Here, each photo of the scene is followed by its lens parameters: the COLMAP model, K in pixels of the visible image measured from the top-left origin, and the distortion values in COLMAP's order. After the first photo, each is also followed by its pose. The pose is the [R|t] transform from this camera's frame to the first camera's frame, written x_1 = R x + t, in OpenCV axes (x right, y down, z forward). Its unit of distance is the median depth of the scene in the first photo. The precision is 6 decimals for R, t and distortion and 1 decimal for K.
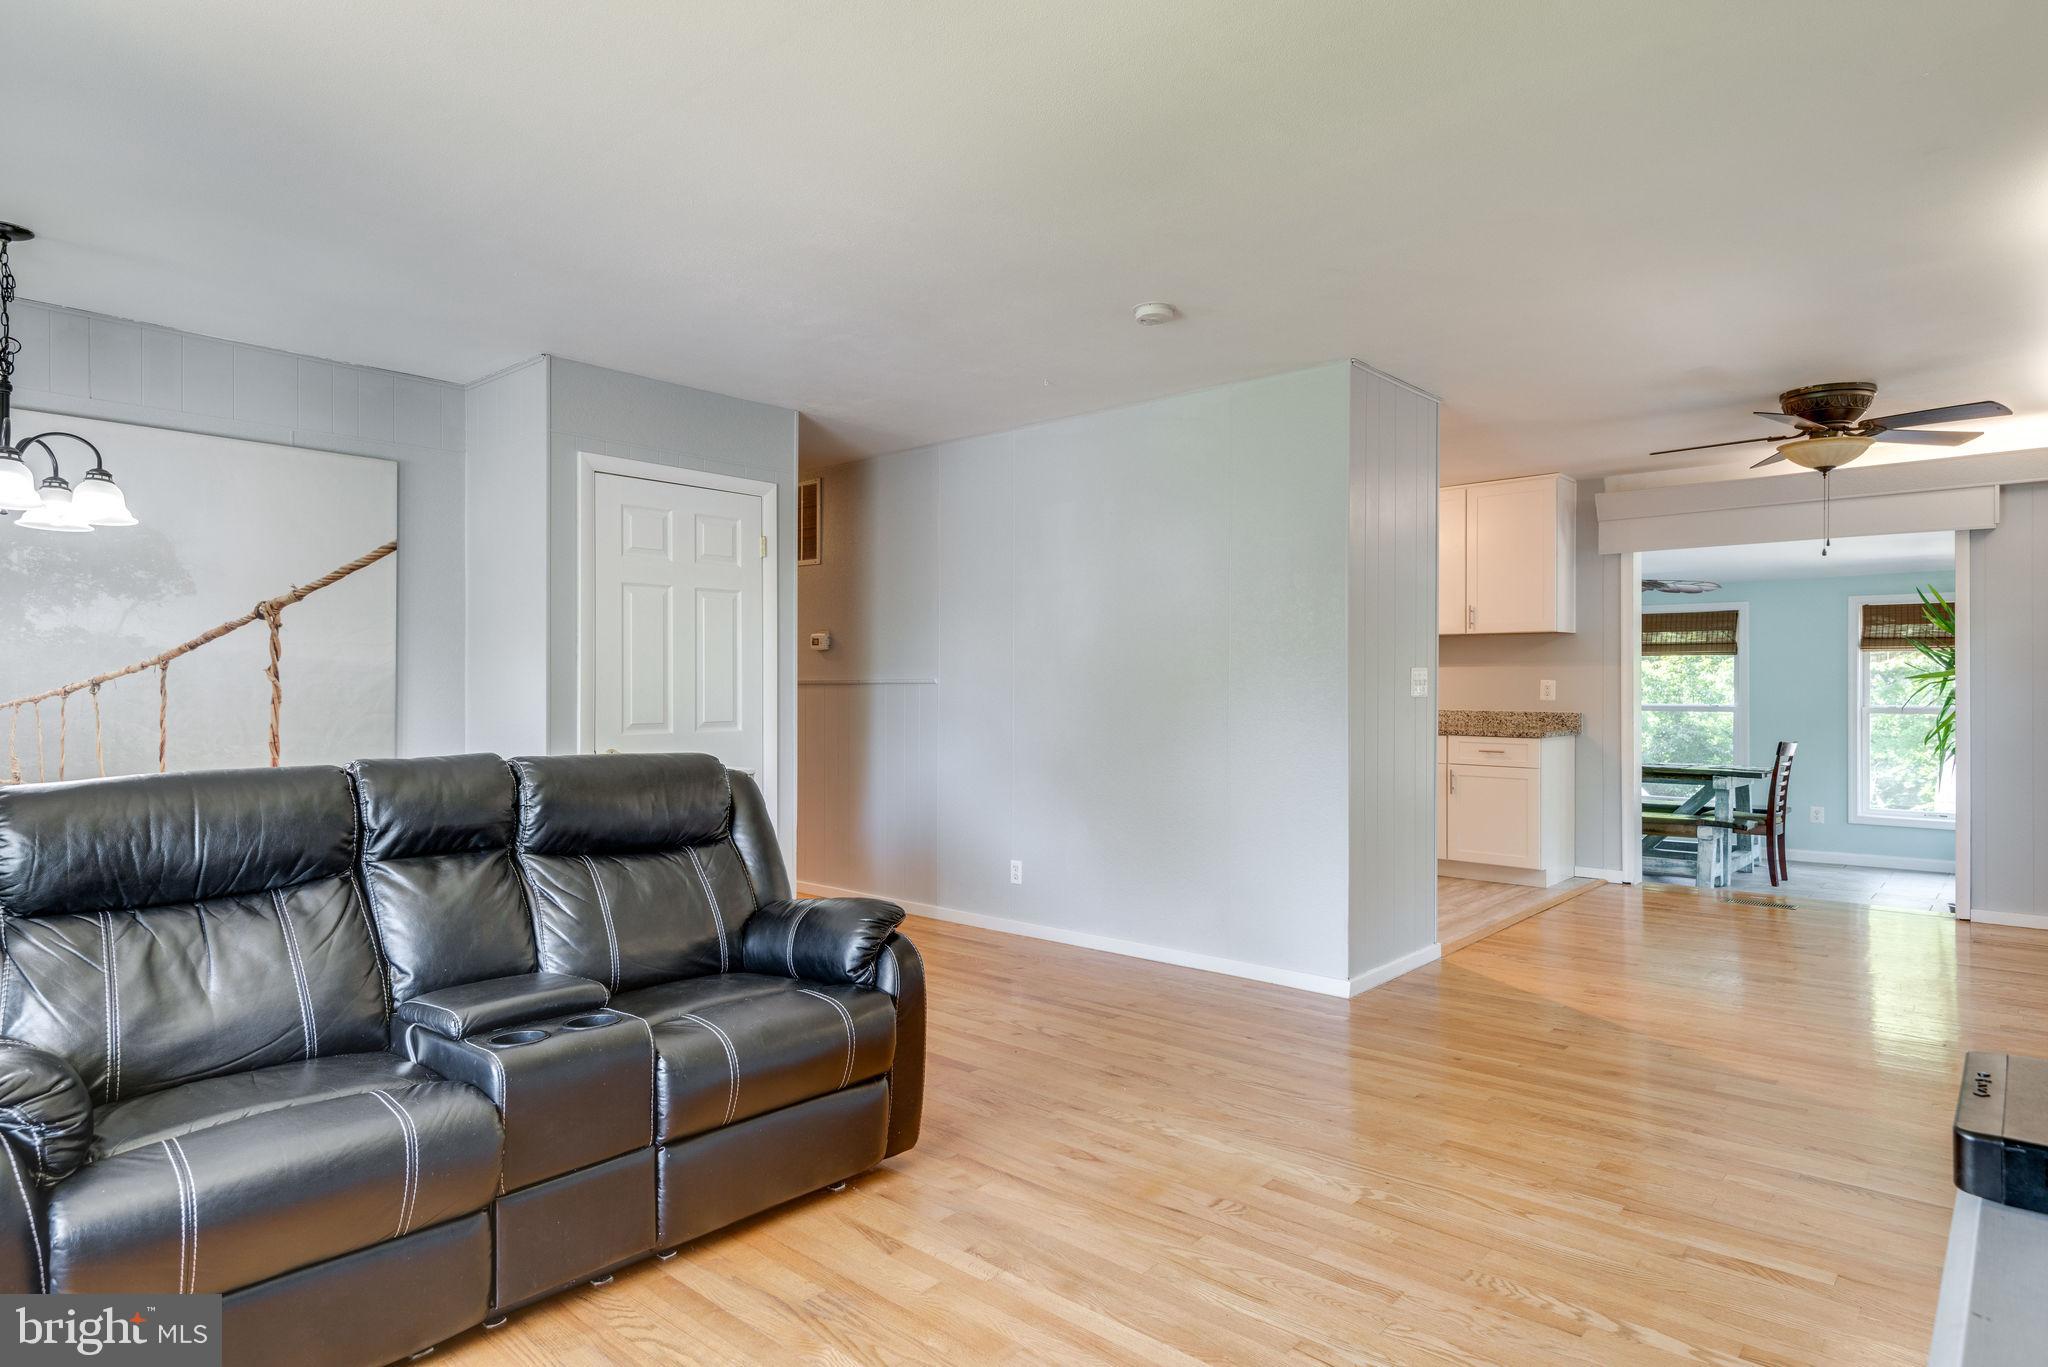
lens RADIAL K [[1133.4, 0, 1042.7], [0, 1133.4, 681.5], [0, 0, 1]] dist [0.049090, -0.034021]
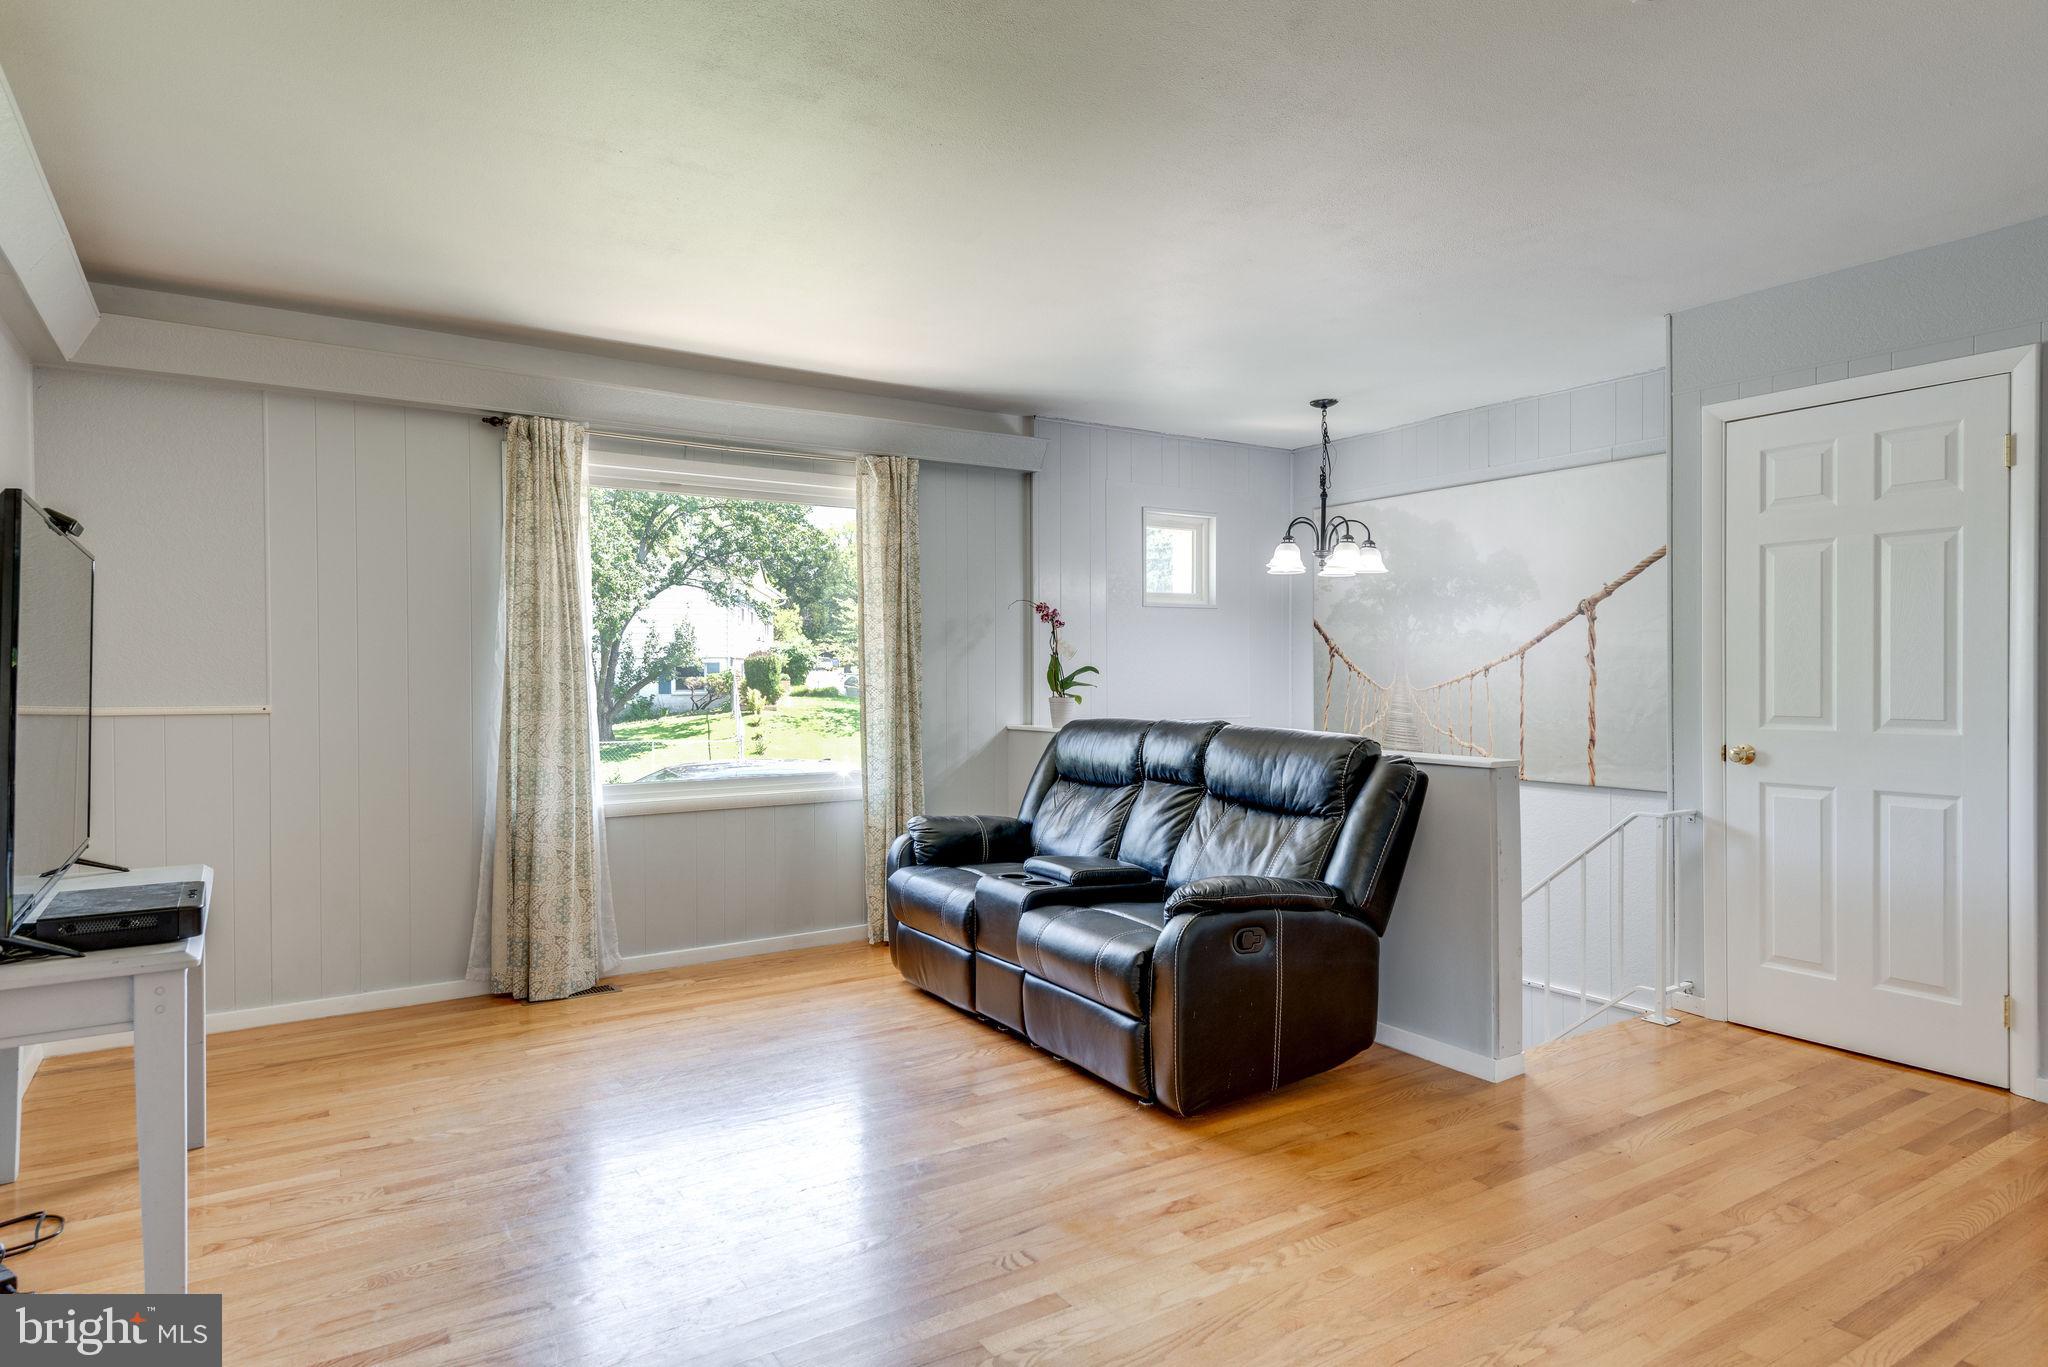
lens RADIAL K [[1133.4, 0, 1042.7], [0, 1133.4, 681.5], [0, 0, 1]] dist [0.049090, -0.034021]
pose [[-0.237790, 0.009823, -0.971267, 0.629794], [0.007847, 0.999936, 0.008192, 0.001413], [0.971285, -0.005674, -0.237852, 0.764649]]
